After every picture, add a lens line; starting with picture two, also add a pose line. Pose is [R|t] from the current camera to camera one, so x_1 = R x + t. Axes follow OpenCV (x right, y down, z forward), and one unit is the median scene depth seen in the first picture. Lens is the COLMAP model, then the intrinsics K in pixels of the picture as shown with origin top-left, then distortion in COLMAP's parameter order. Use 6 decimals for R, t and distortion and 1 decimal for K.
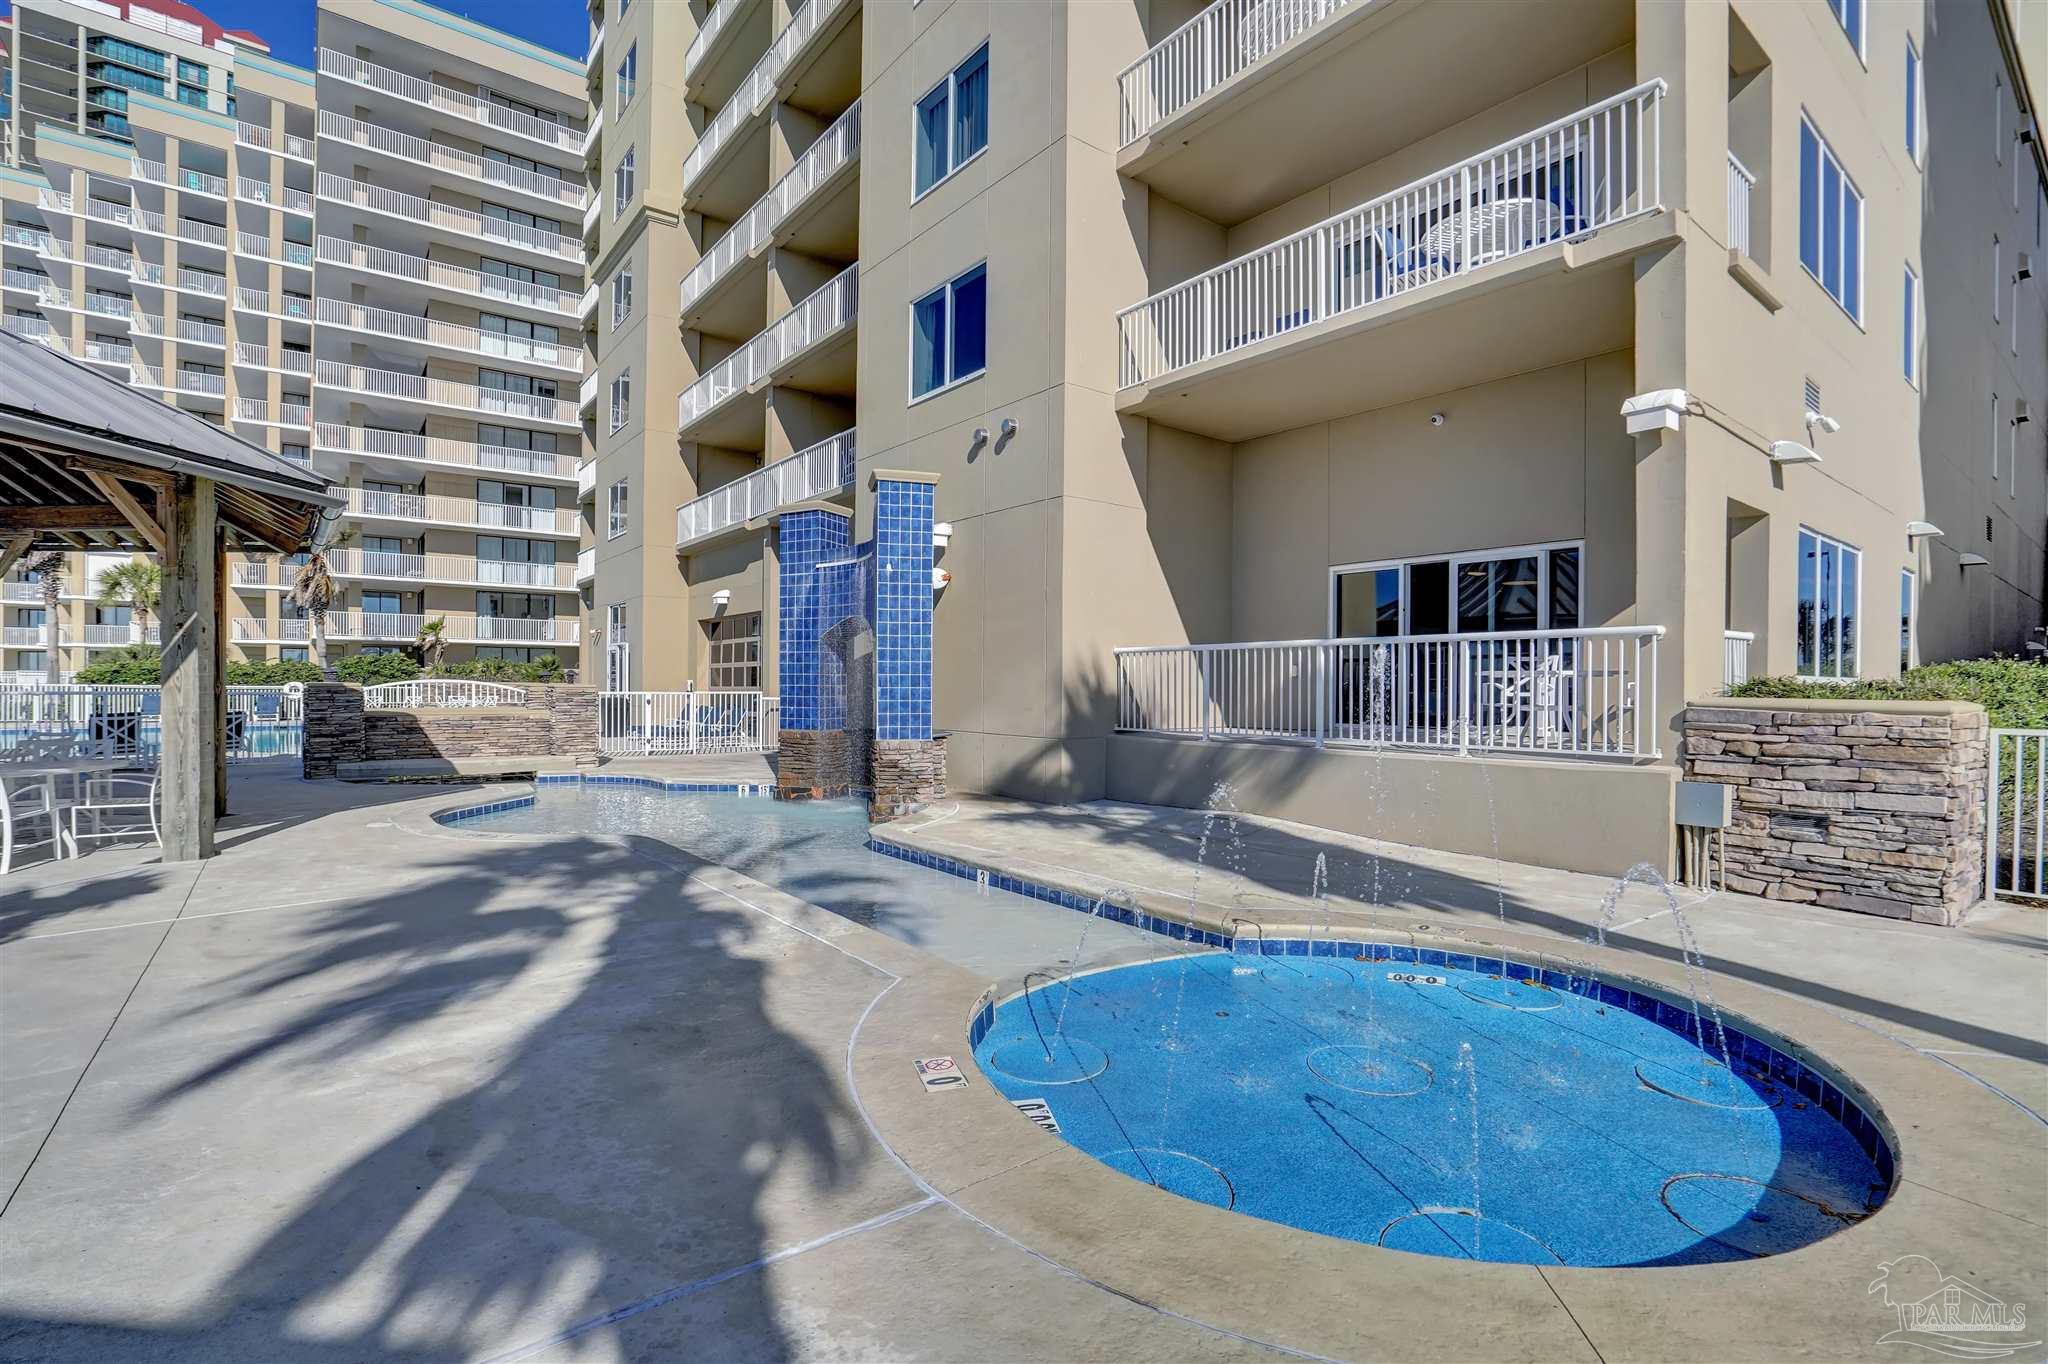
lens RADIAL K [[939.7, 0, 1020.9], [0, 939.7, 688.5], [0, 0, 1]] dist [-0.056492, 0.017947]
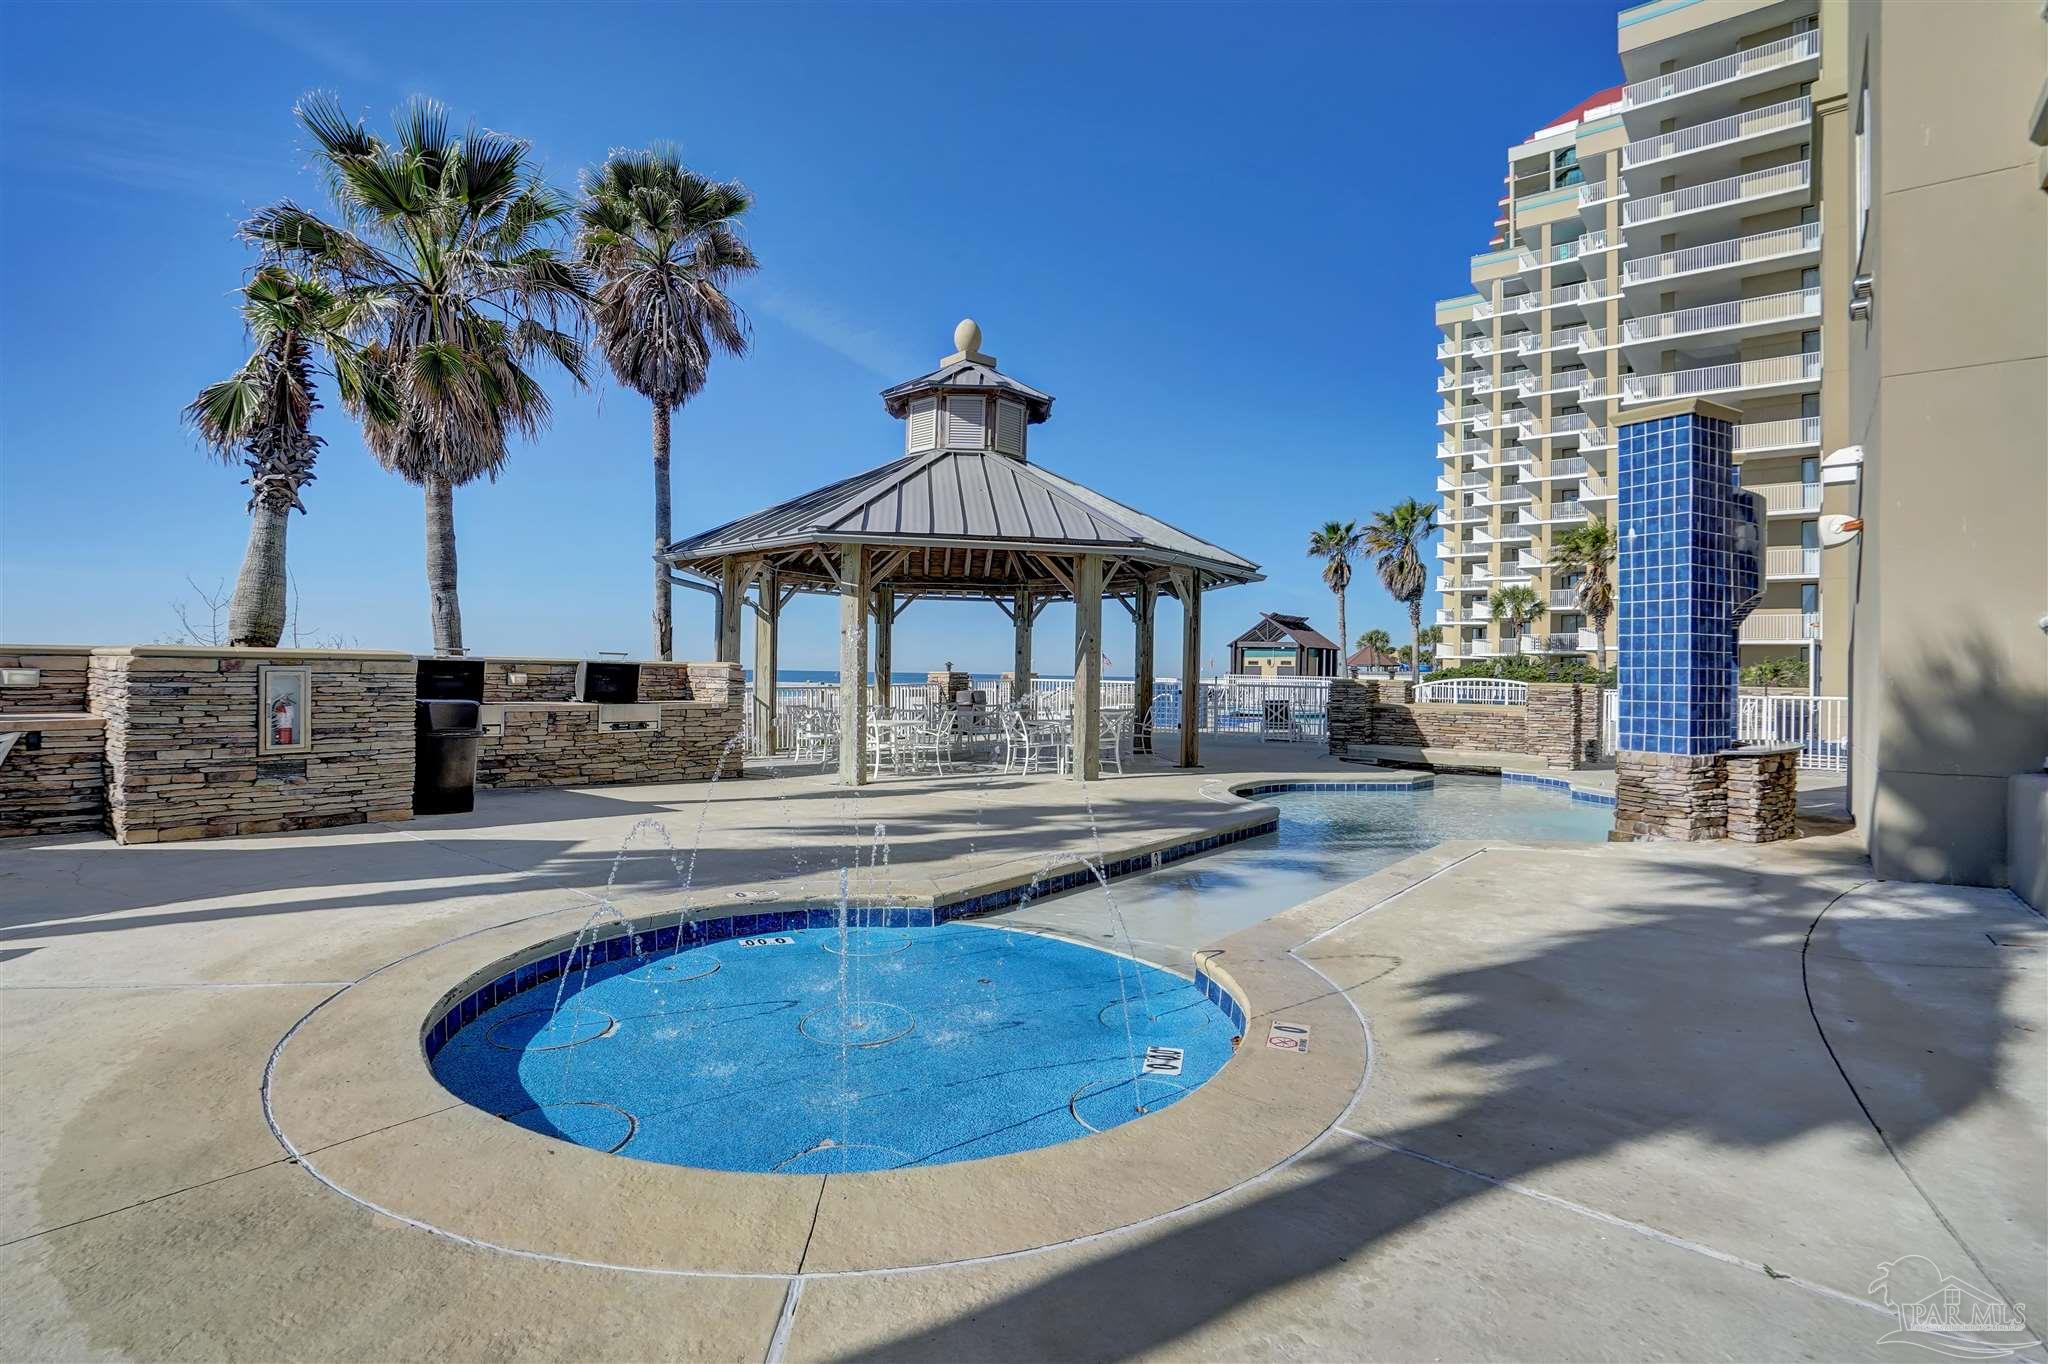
lens RADIAL K [[956.7, 0, 1015.8], [0, 956.7, 662.5], [0, 0, 1]] dist [-0.057383, 0.018473]
pose [[0.242889, -0.014811, -0.969941, 0.377717], [-0.018621, 0.999628, -0.019927, 0.004462], [0.969875, 0.022901, 0.242522, 0.230759]]
